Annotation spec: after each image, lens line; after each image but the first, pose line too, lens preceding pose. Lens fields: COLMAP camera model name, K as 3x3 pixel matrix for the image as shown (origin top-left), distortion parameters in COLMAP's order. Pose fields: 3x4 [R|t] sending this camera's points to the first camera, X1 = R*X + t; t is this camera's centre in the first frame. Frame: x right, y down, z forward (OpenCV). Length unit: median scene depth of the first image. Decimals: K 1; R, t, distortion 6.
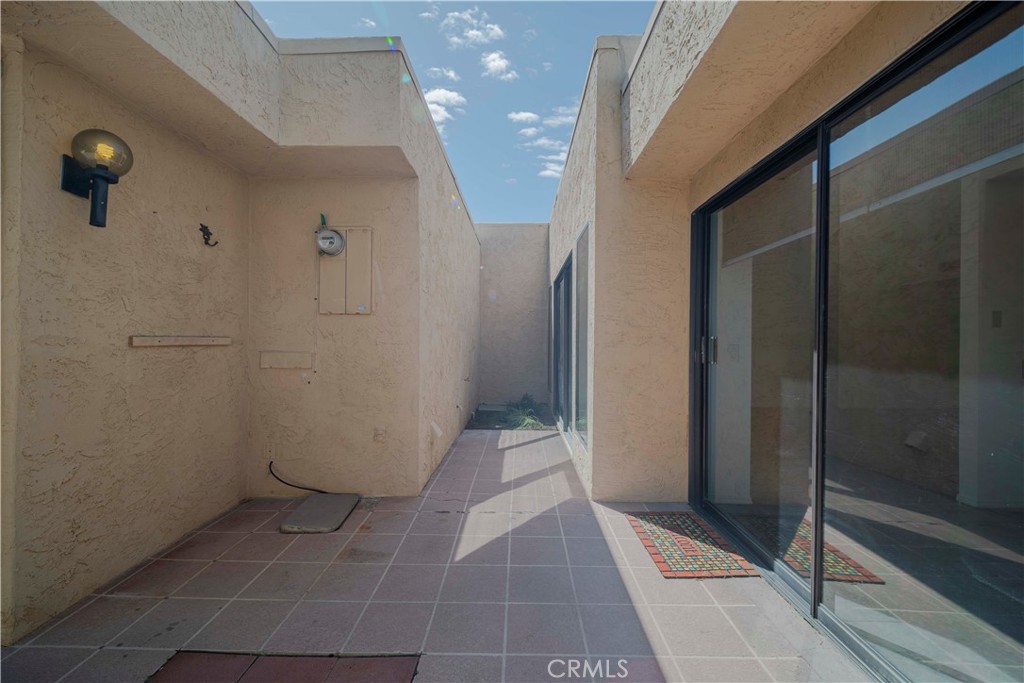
lens RADIAL K [[426.3, 0, 509.2], [0, 426.3, 339.7], [0, 0, 1]] dist [0.017438, -0.011290]
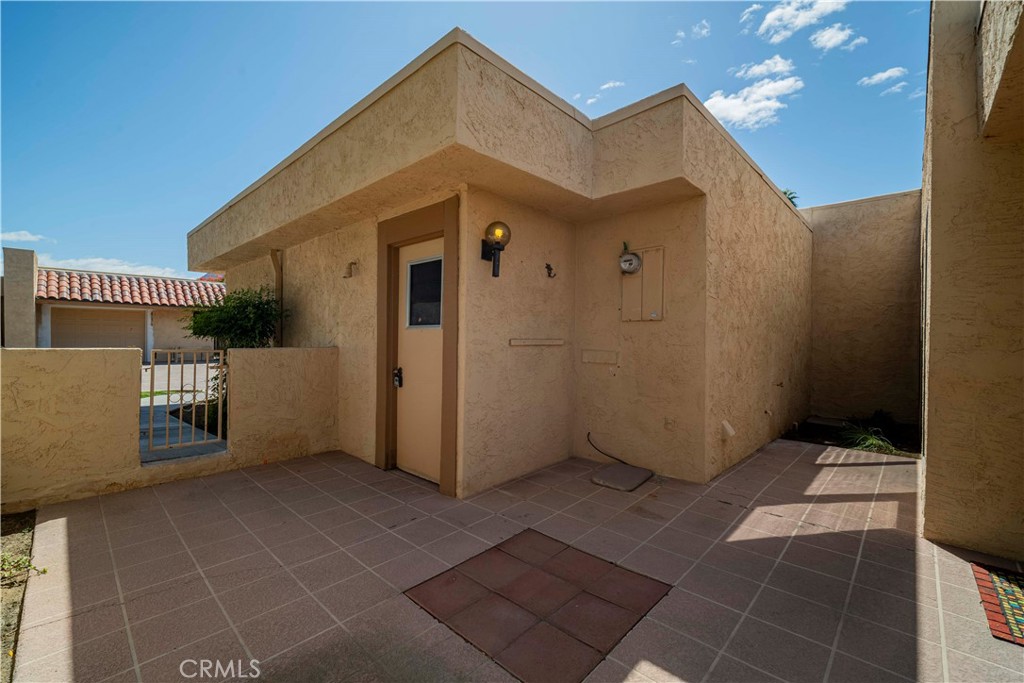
lens RADIAL K [[426.3, 0, 509.2], [0, 426.3, 339.7], [0, 0, 1]] dist [0.017438, -0.011290]
pose [[0.740794, 0.003655, -0.671722, 0.168814], [-0.003622, 0.999992, 0.001446, -0.006779], [0.671723, 0.001362, 0.740802, -0.169350]]
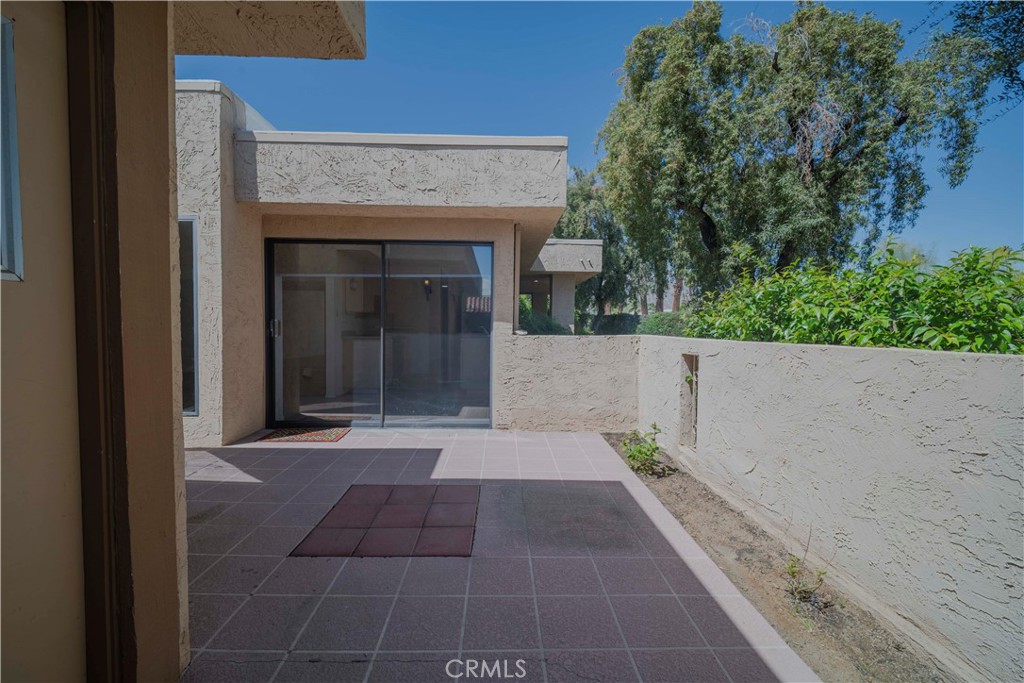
lens RADIAL K [[426.3, 0, 509.2], [0, 426.3, 339.7], [0, 0, 1]] dist [0.017438, -0.011290]
pose [[-0.049534, -0.038768, 0.998020, -1.241260], [-0.008172, 0.999229, 0.038410, -0.001237], [-0.998739, -0.006253, -0.049812, 0.226441]]
